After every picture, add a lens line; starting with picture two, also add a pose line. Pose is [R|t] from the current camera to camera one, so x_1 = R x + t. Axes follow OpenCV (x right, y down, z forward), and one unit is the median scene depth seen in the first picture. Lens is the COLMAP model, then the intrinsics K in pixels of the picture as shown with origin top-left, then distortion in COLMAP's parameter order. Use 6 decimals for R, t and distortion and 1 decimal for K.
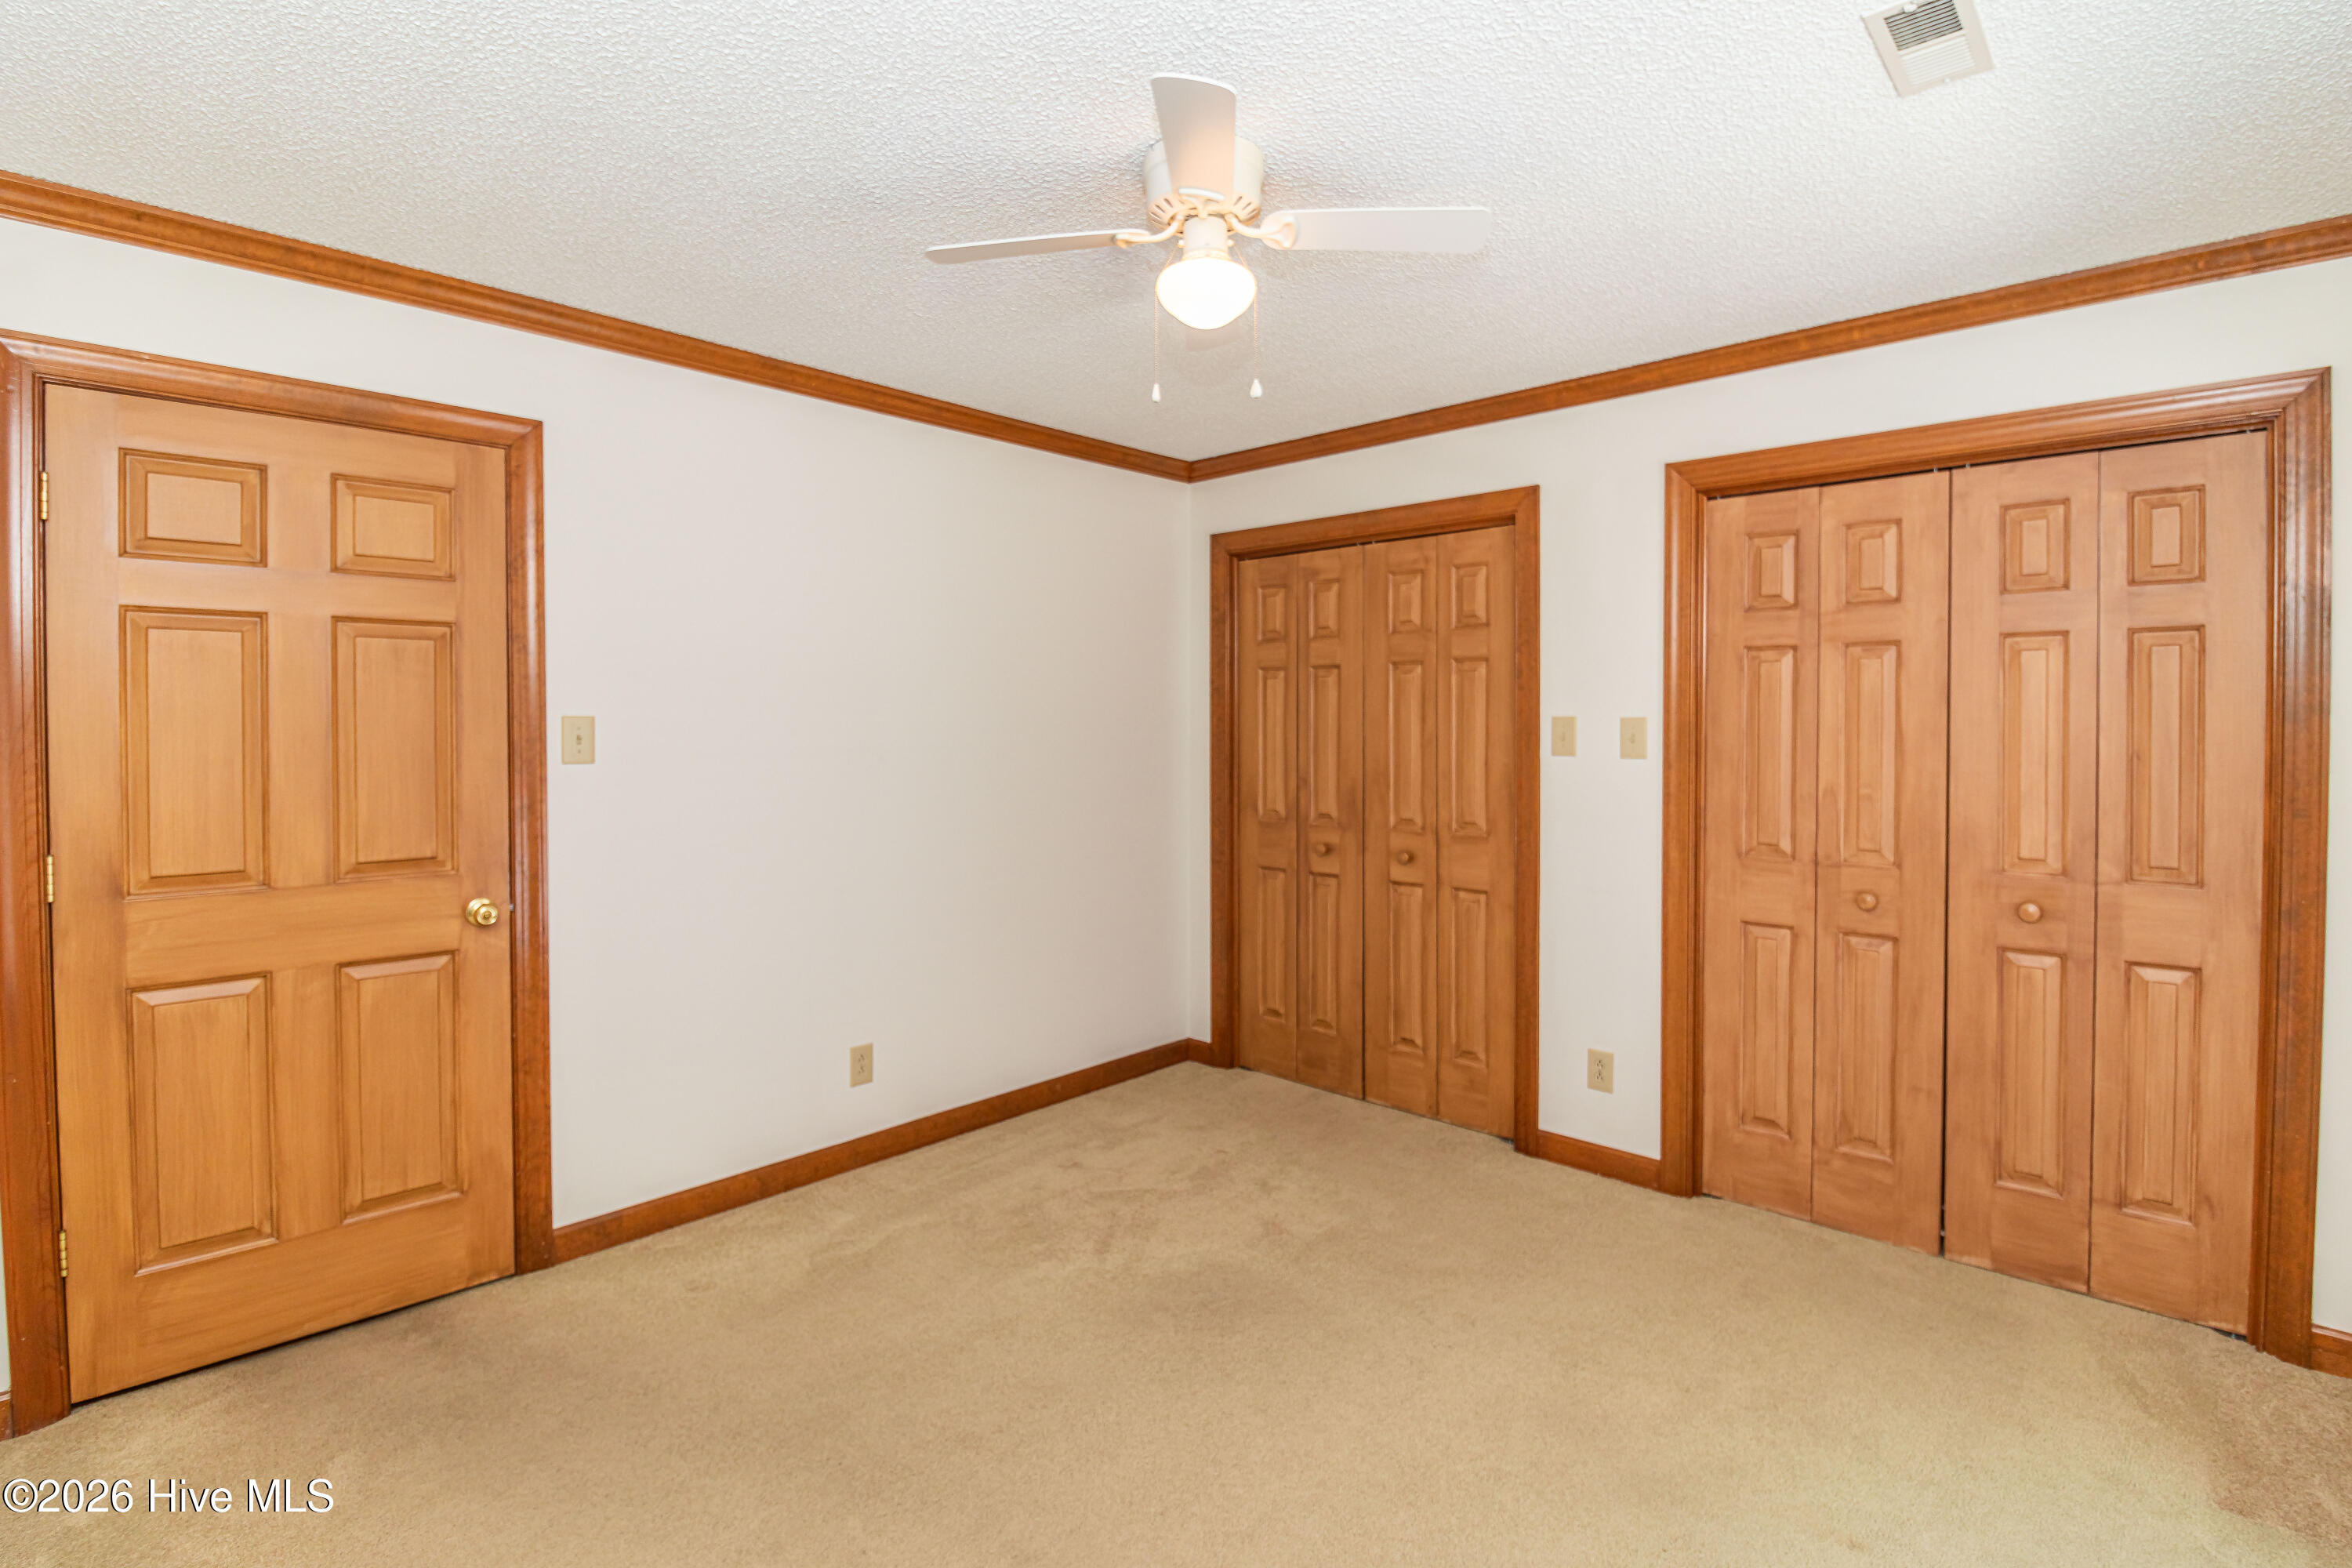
lens RADIAL K [[1118.2, 0, 1168.6], [0, 1118.2, 747.2], [0, 0, 1]] dist [-0.006895, -0.006245]
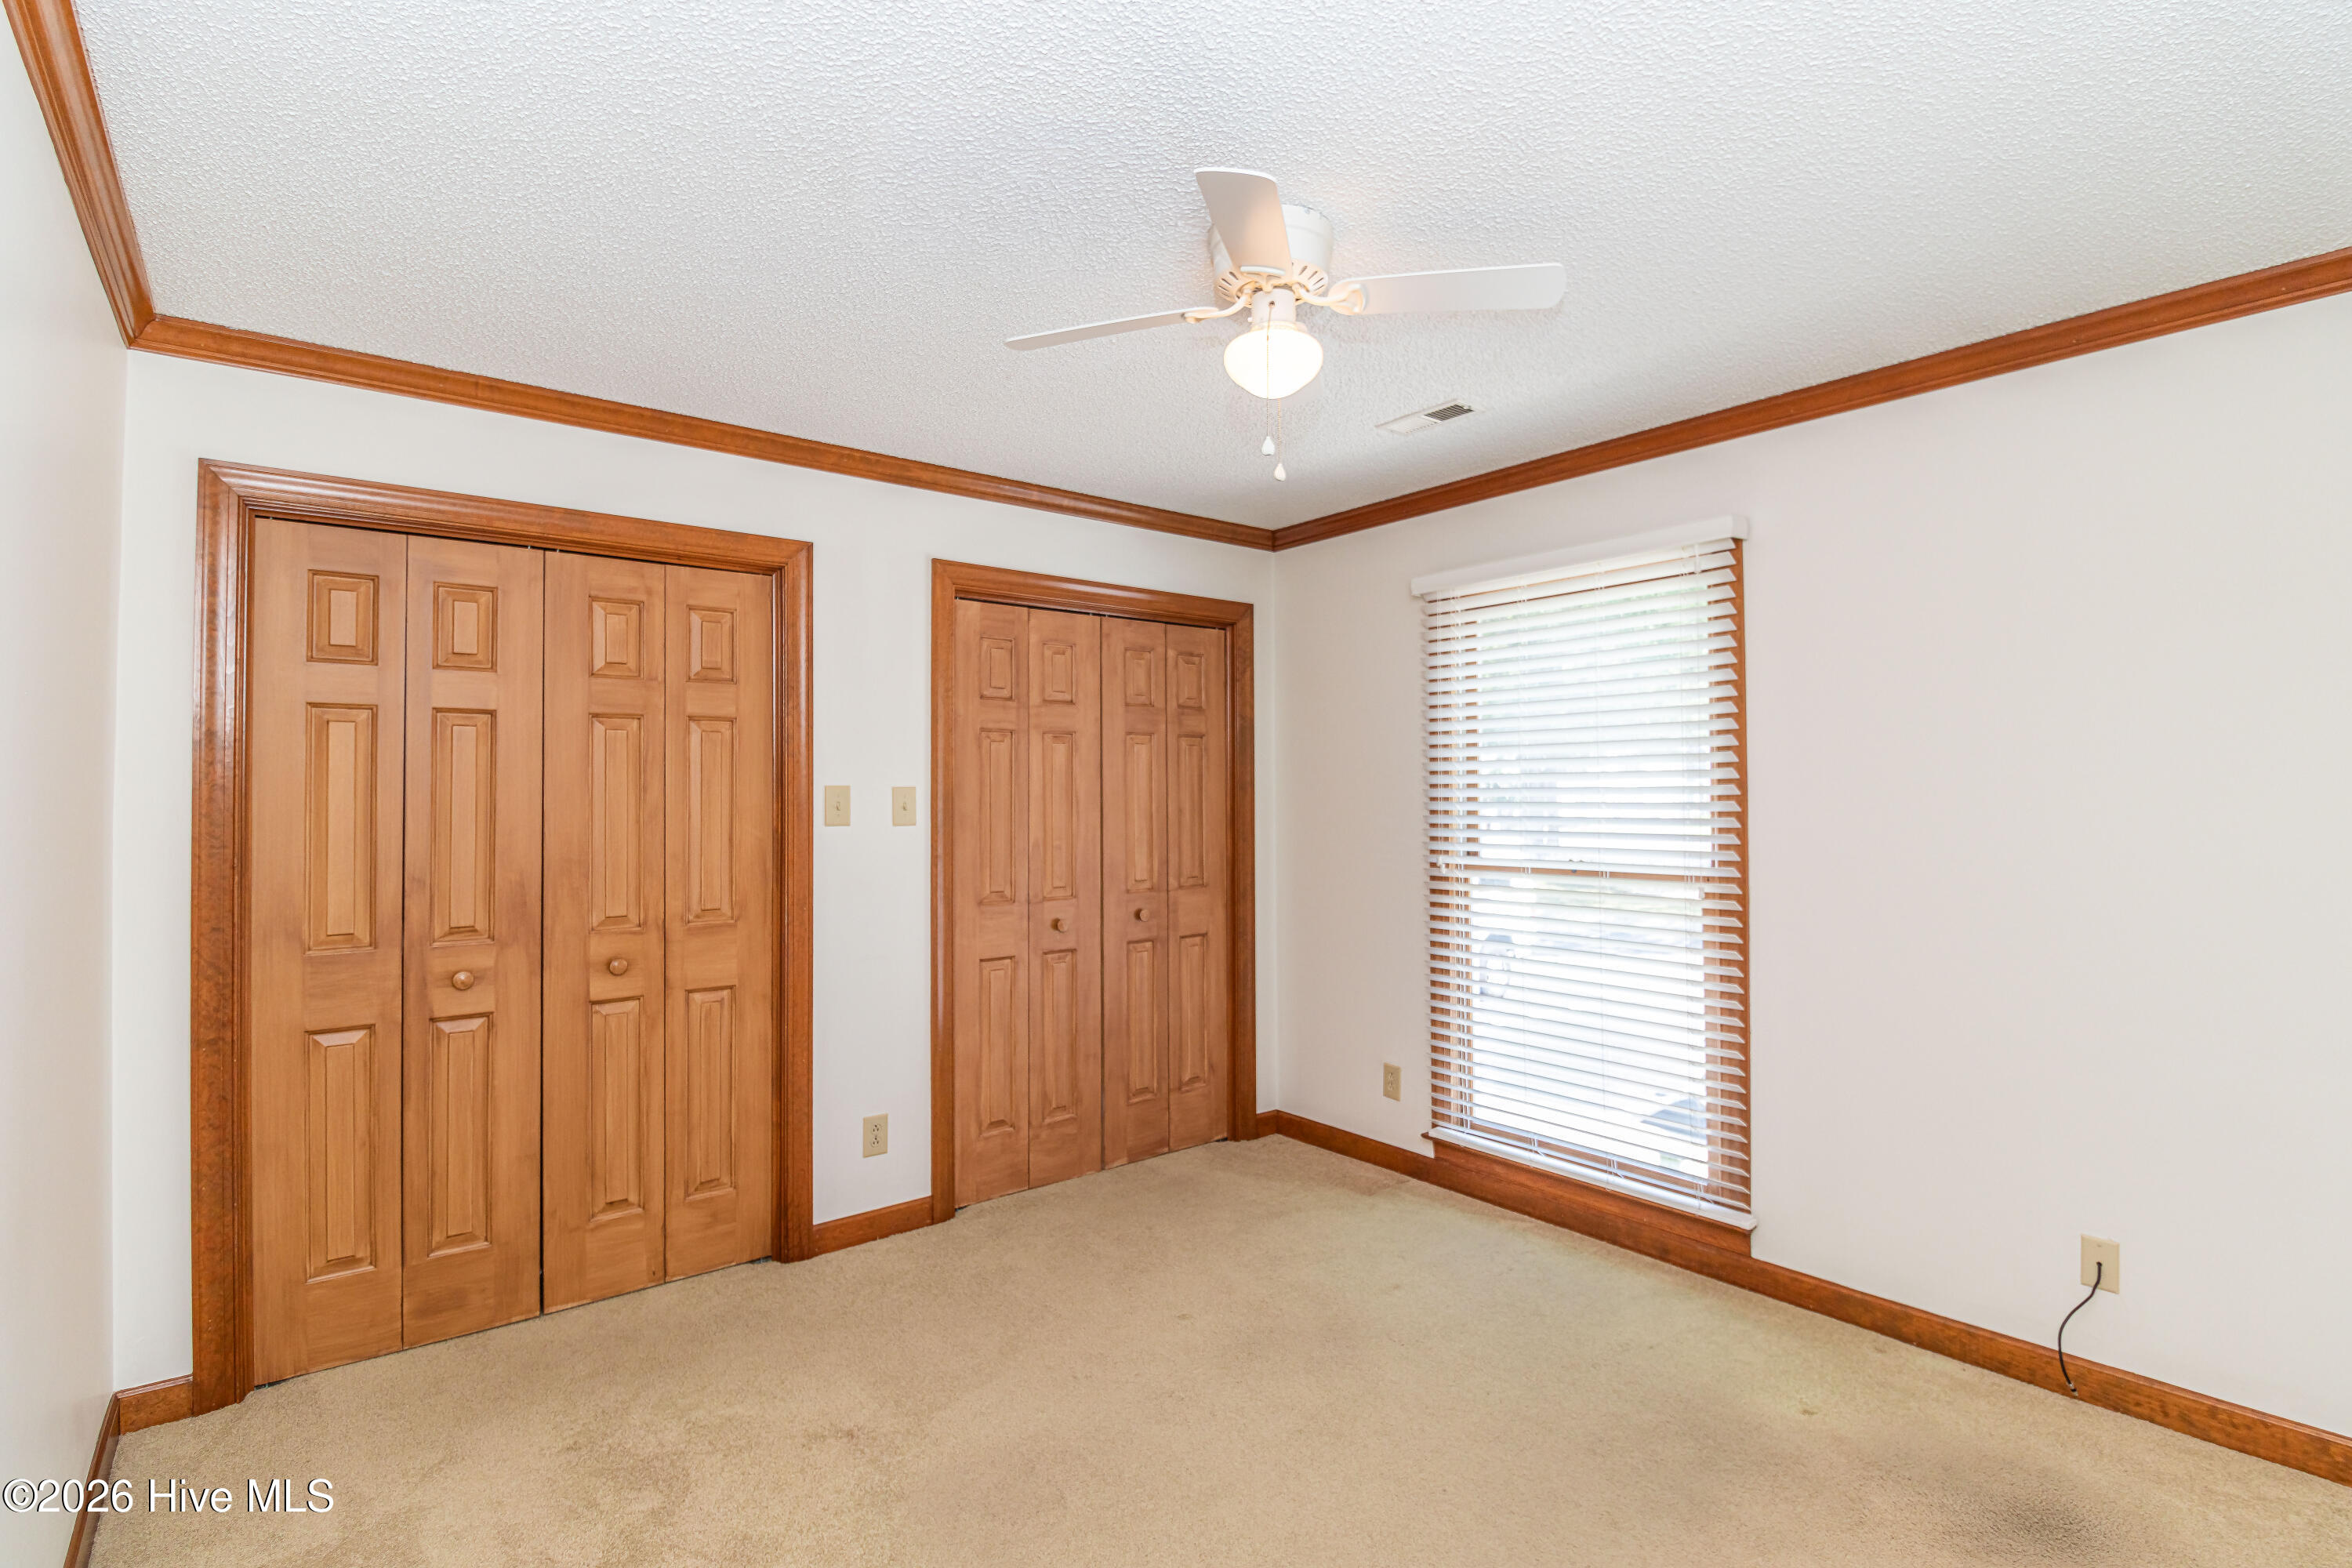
lens RADIAL K [[1118.2, 0, 1217.2], [0, 1118.2, 768.5], [0, 0, 1]] dist [-0.006895, -0.006245]
pose [[0.116586, 0.021073, 0.992957, -0.576794], [0.023978, 0.999424, -0.024026, -0.010863], [-0.992891, 0.026611, 0.116014, 0.554083]]
